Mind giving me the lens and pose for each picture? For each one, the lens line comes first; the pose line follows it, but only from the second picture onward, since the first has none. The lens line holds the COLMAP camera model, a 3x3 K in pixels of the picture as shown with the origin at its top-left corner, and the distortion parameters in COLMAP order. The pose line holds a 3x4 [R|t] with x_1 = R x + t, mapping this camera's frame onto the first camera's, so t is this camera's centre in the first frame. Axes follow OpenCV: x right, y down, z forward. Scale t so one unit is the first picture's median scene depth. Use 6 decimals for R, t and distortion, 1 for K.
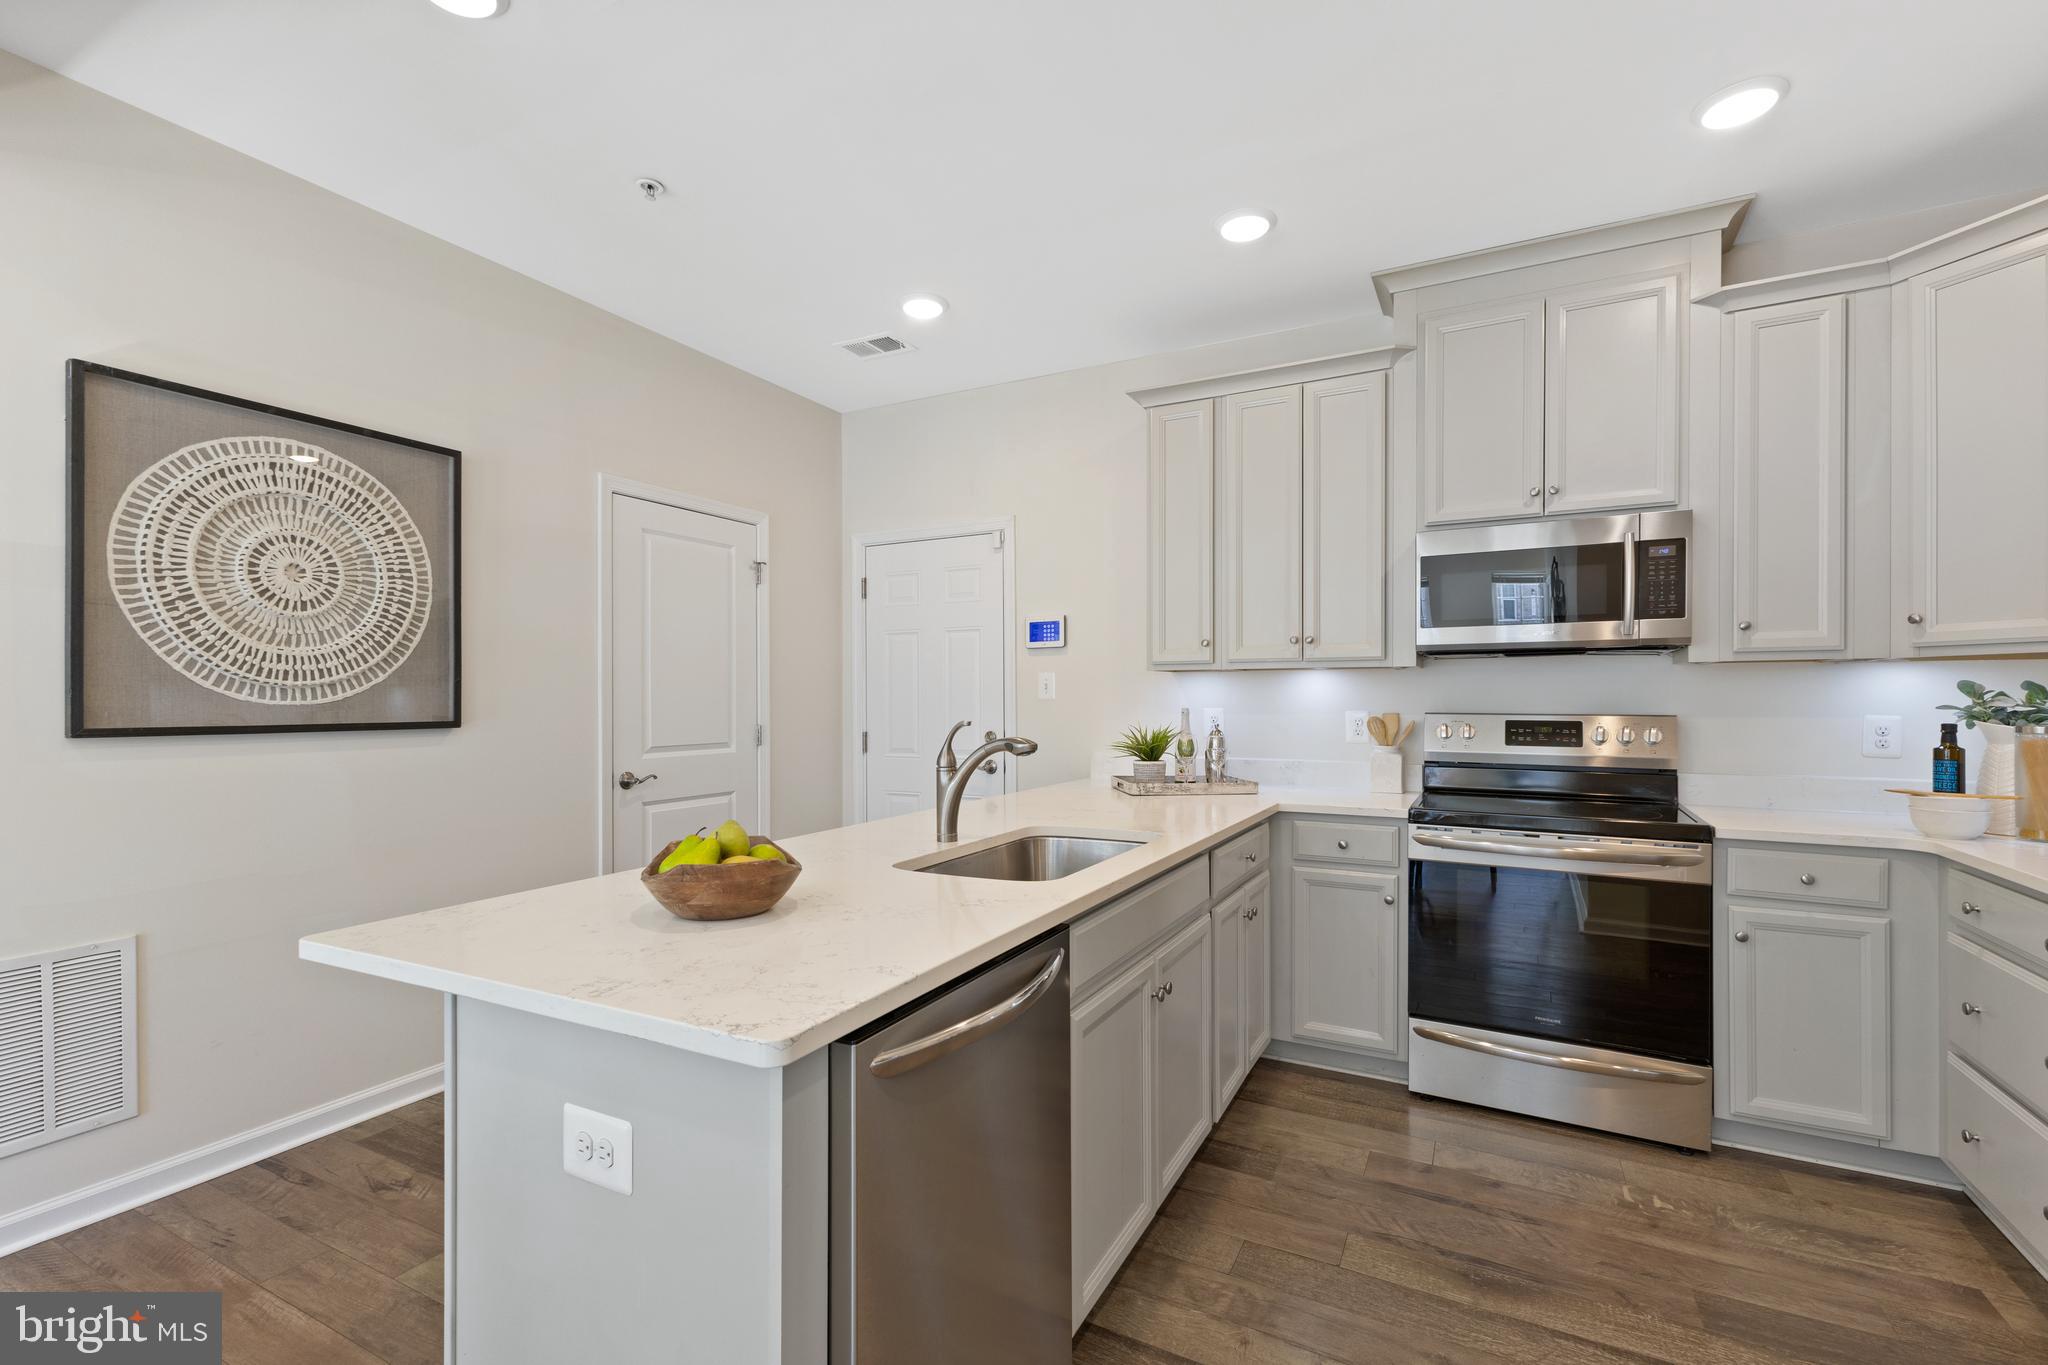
lens RADIAL K [[889.7, 0, 1015.4], [0, 889.7, 705.8], [0, 0, 1]] dist [0.013541, -0.003662]
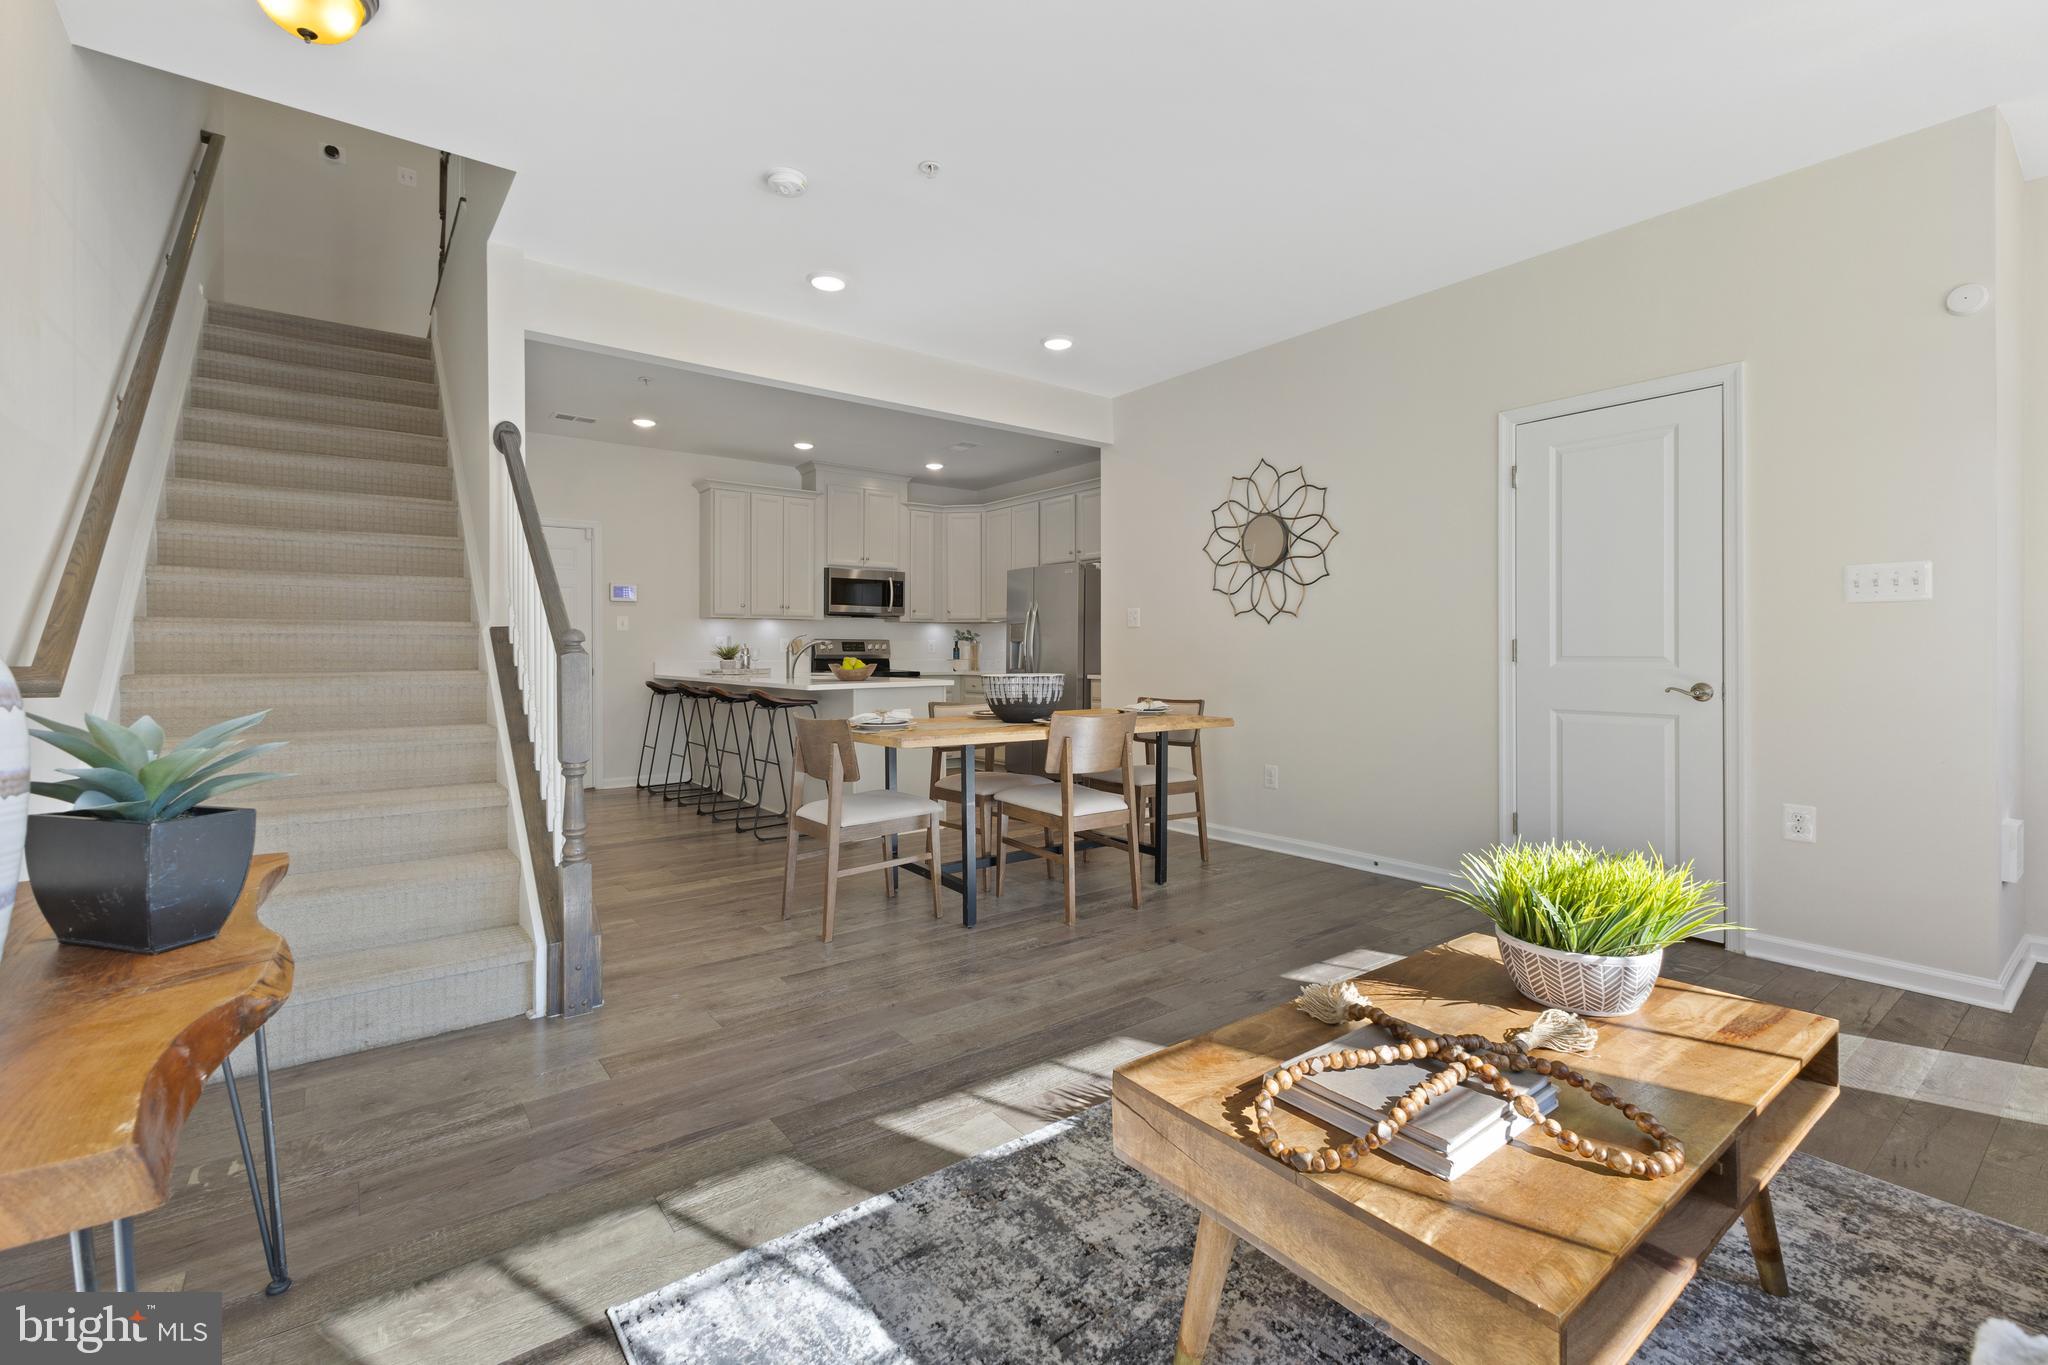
lens RADIAL K [[889.7, 0, 1019.1], [0, 889.7, 652.4], [0, 0, 1]] dist [0.013541, -0.003662]
pose [[0.419491, 0.000889, 0.907759, -1.798821], [0.010239, 0.999931, -0.005711, 0.076476], [-0.907702, 0.011690, 0.419453, -0.619364]]
